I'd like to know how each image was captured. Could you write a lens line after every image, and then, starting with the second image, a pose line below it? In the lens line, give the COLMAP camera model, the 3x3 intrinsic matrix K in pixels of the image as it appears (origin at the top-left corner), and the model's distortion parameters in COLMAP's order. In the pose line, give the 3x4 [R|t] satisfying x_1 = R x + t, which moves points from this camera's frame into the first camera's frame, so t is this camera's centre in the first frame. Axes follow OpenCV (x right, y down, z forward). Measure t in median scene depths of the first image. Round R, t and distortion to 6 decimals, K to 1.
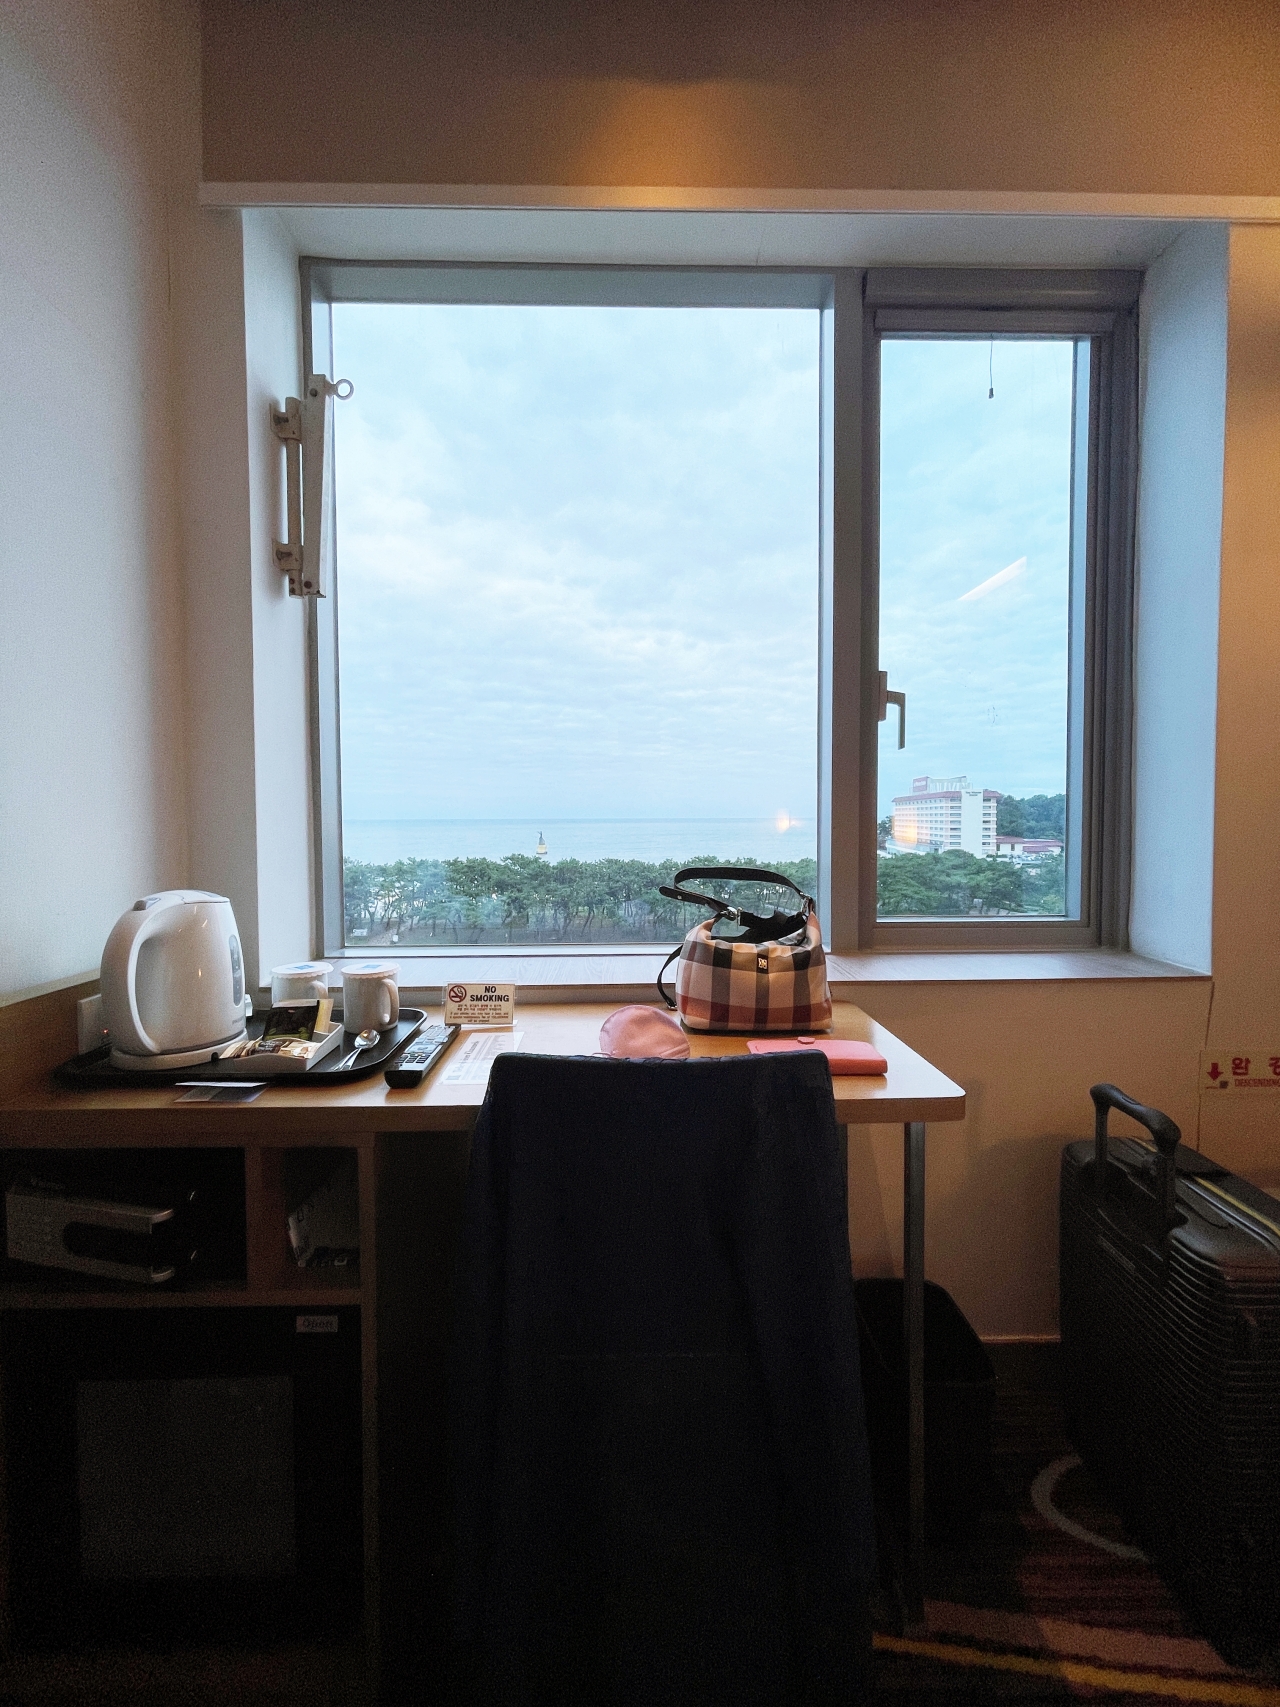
lens RADIAL K [[687.0, 0, 636.3], [0, 687.0, 846.1], [0, 0, 1]] dist [0.000166, 0.000008]
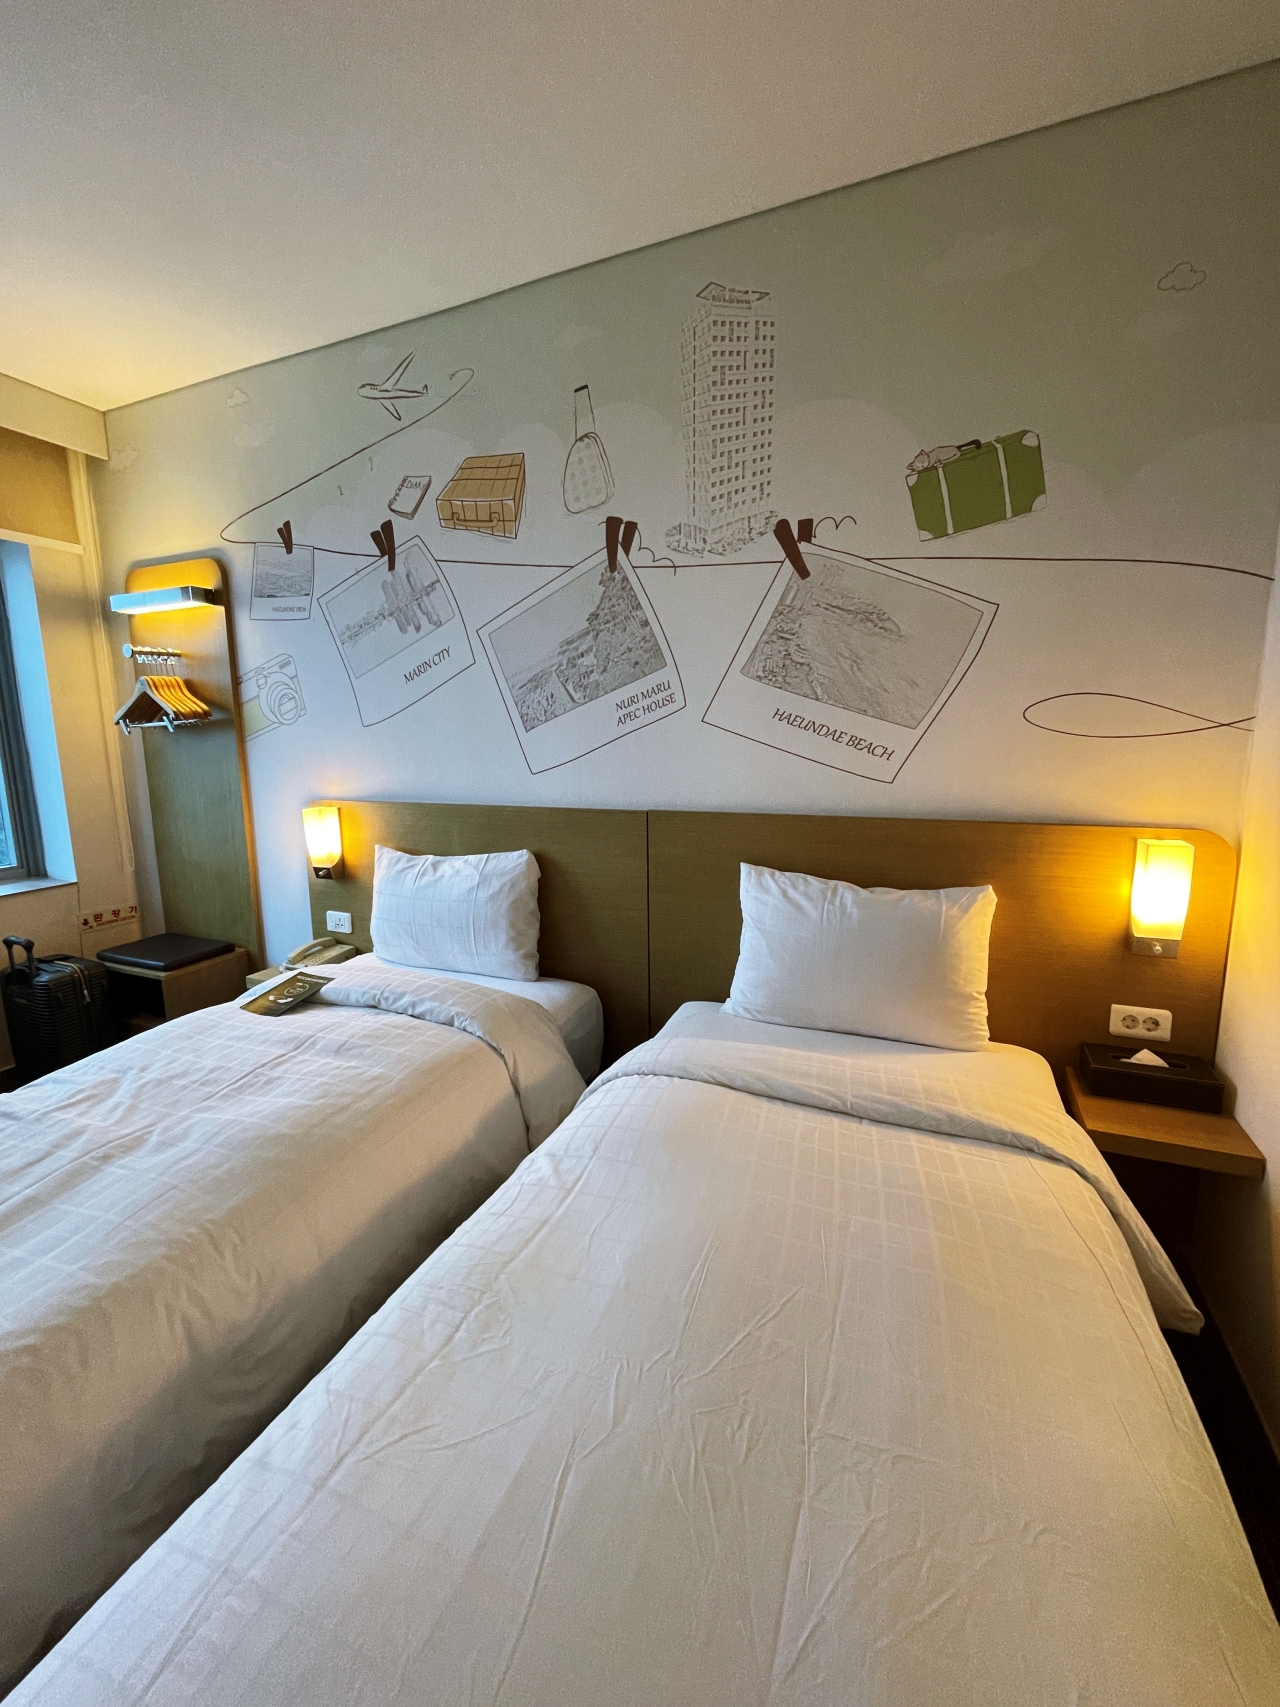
lens RADIAL K [[687.0, 0, 638.6], [0, 687.0, 845.0], [0, 0, 1]] dist [0.000166, 0.000008]
pose [[0.403832, -0.150475, 0.902373, -0.470548], [0.031204, 0.988072, 0.150801, -0.226669], [-0.914301, -0.032740, 0.403710, -1.660425]]
